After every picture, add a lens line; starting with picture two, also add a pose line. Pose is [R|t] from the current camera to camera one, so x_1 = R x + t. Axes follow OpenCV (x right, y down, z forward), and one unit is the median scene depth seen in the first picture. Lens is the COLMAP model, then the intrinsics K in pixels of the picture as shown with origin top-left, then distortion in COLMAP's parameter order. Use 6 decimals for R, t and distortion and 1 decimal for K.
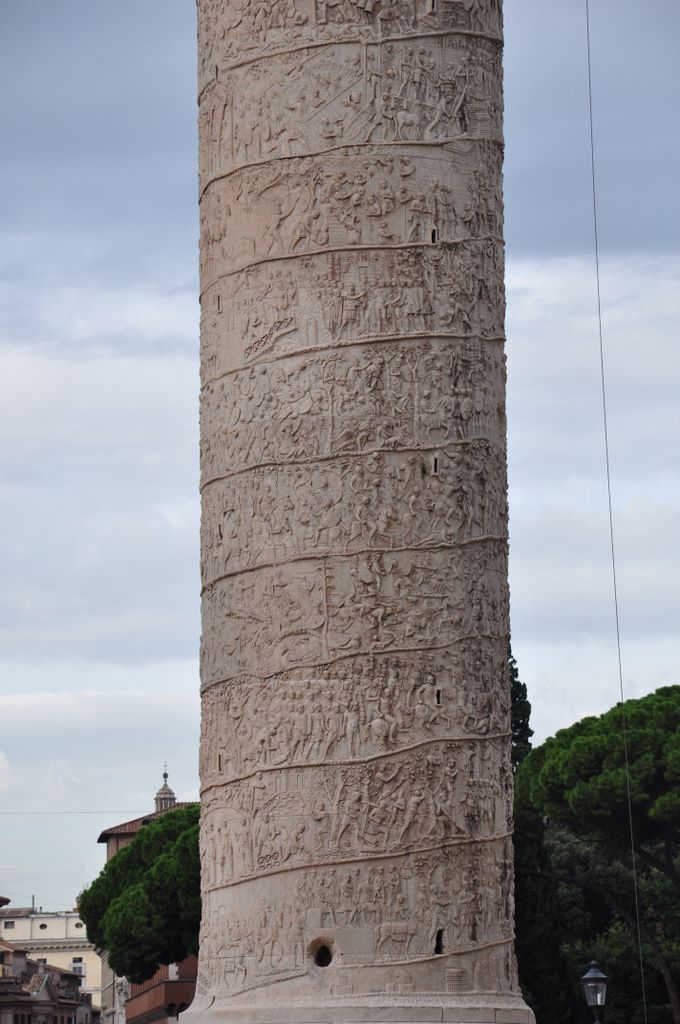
lens RADIAL K [[4536.2, 0, 343.0], [0, 4536.2, 528.5], [0, 0, 1]] dist [1.657622, 0.000000]
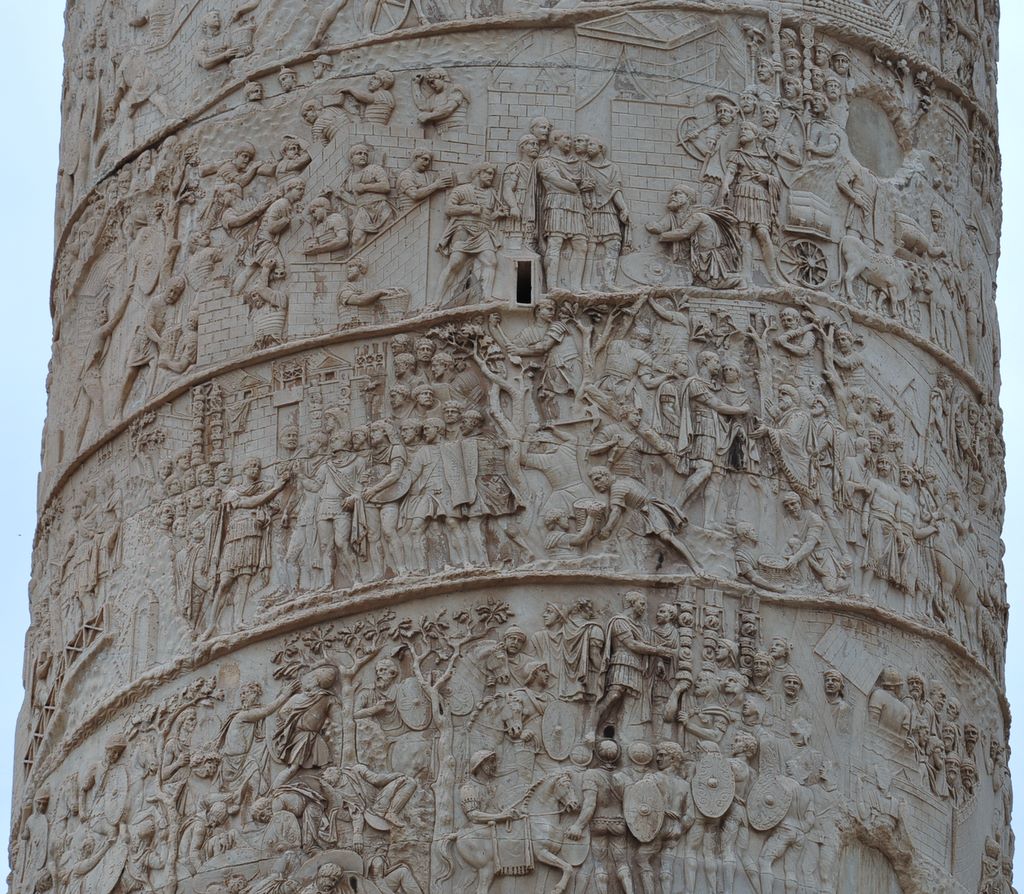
lens RADIAL K [[6056.5, 0, 528.2], [0, 6056.5, 448.6], [0, 0, 1]] dist [1.675749, 0.000000]
pose [[0.861990, -0.207720, -0.462414, 0.205265], [0.036929, 0.935499, -0.351394, 0.088767], [0.505579, 0.285822, 0.814061, 0.675541]]
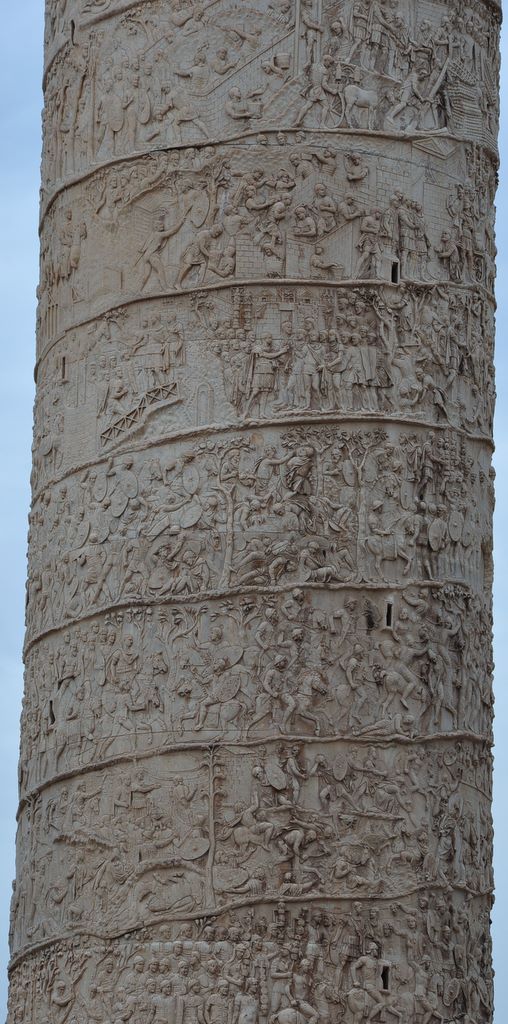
lens RADIAL K [[4567.9, 0, 261.3], [0, 4567.9, 519.9], [0, 0, 1]] dist [1.608967, 0.000000]
pose [[0.999294, 0.034760, 0.014279, -0.007534], [-0.032864, 0.992652, -0.116454, 0.049097], [-0.018222, 0.115903, 0.993093, 0.348852]]
